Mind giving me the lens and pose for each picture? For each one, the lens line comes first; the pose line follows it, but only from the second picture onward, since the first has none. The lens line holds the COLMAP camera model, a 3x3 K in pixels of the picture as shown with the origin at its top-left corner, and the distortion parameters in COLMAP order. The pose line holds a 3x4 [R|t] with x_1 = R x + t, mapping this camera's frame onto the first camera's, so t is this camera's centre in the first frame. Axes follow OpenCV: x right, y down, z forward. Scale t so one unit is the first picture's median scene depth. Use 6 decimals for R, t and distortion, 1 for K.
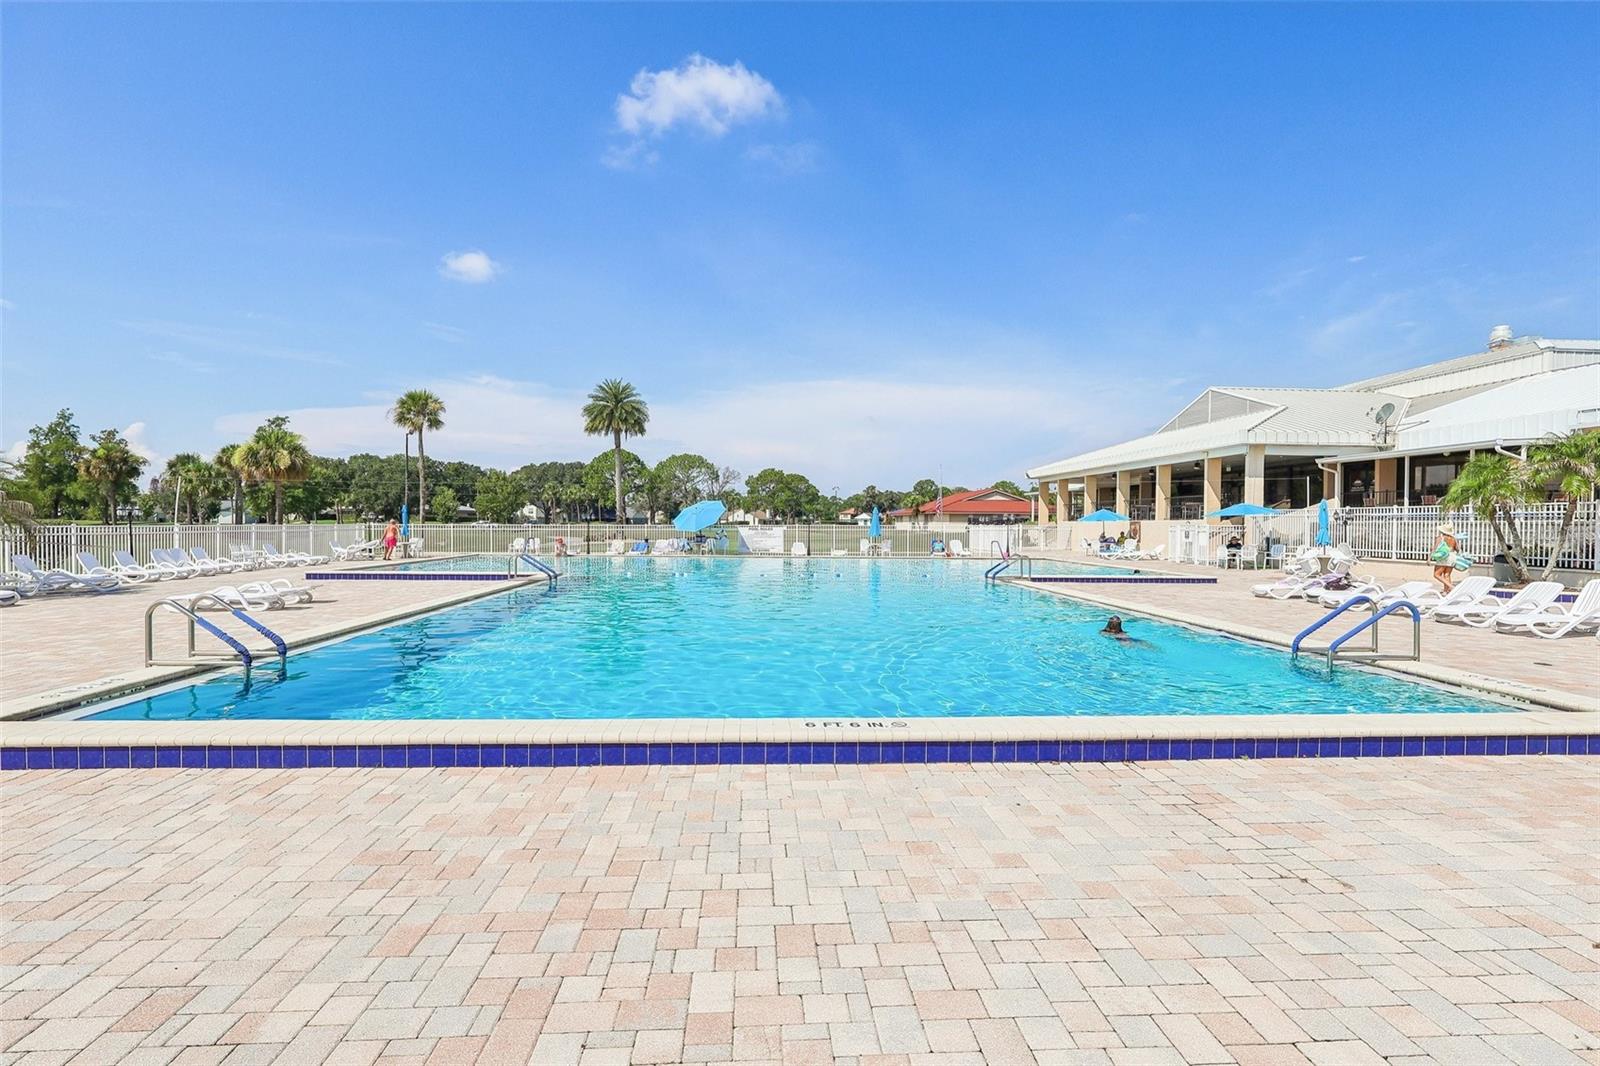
lens RADIAL K [[742.6, 0, 793.9], [0, 742.6, 533.6], [0, 0, 1]] dist [0.000977, 0.001317]
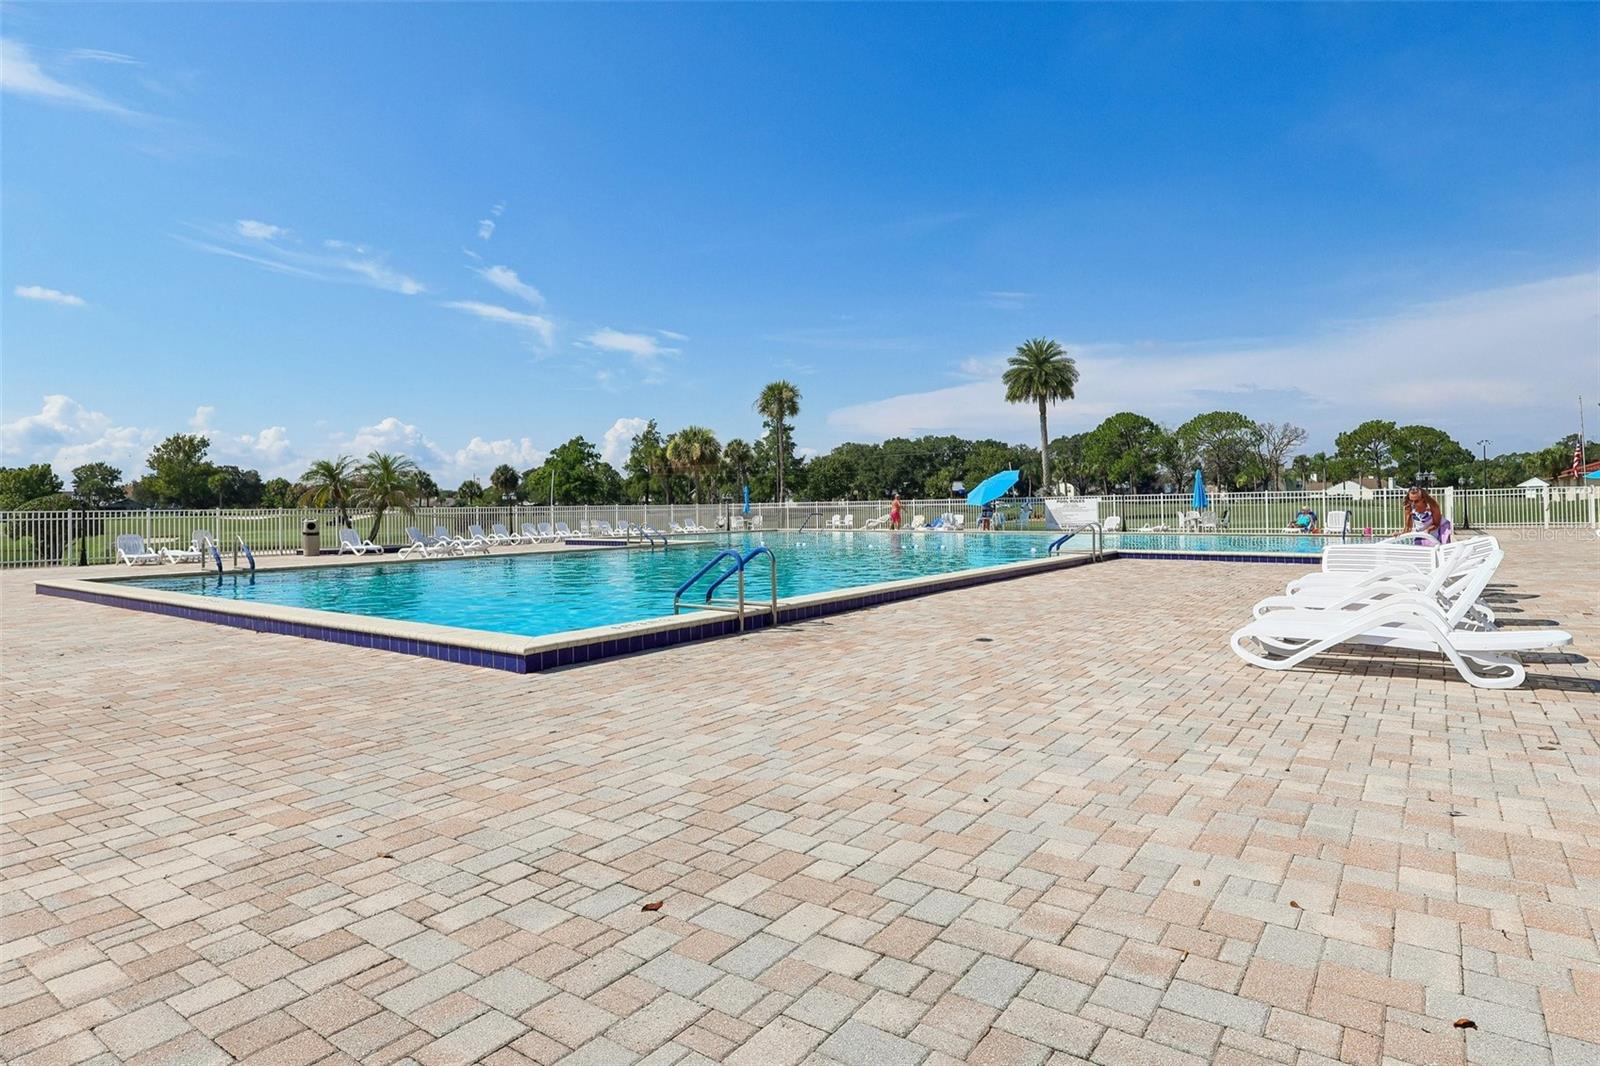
lens RADIAL K [[861.9, 0, 809.7], [0, 861.9, 521.6], [0, 0, 1]] dist [-0.028460, -0.000102]
pose [[0.781222, -0.006050, -0.624225, 0.320107], [0.010456, 0.999940, 0.003395, 0.010177], [0.624166, -0.009179, 0.781238, 0.033265]]
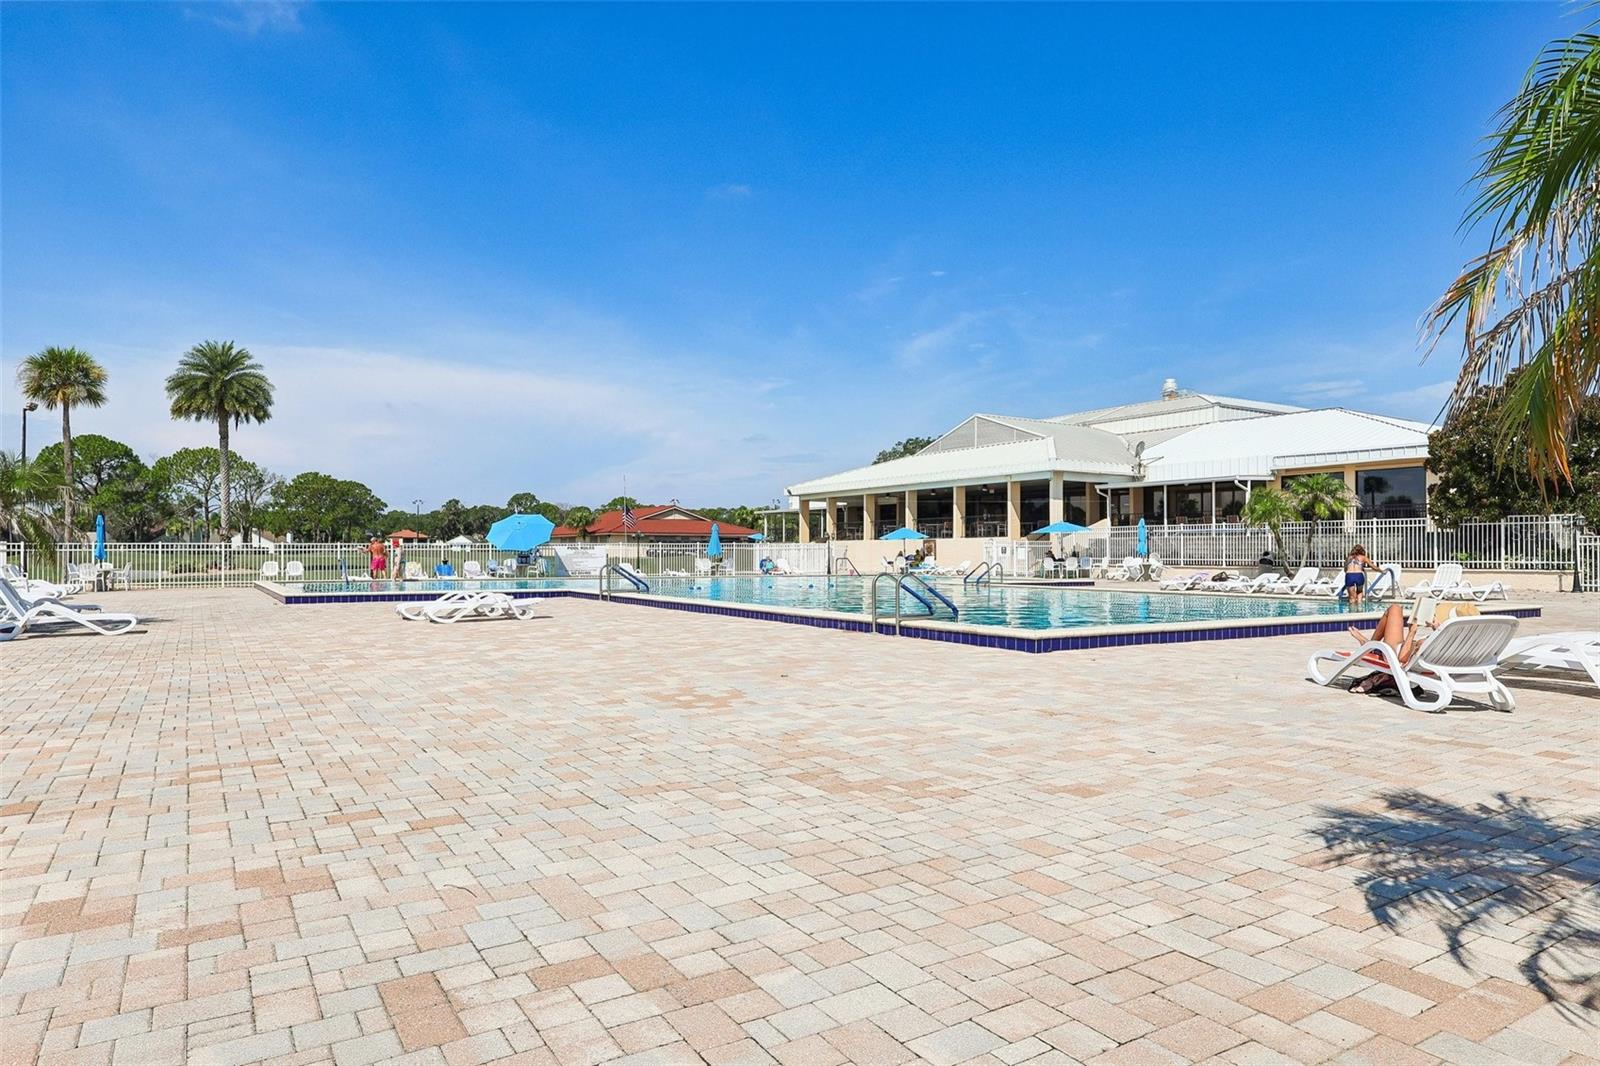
lens RADIAL K [[960.8, 0, 786.4], [0, 960.8, 563.6], [0, 0, 1]] dist [0.001347, 0.000718]
pose [[0.882350, -0.012031, 0.470440, -0.336316], [0.012366, 0.999921, 0.002378, 0.010918], [-0.470431, 0.003719, 0.882429, -0.087284]]
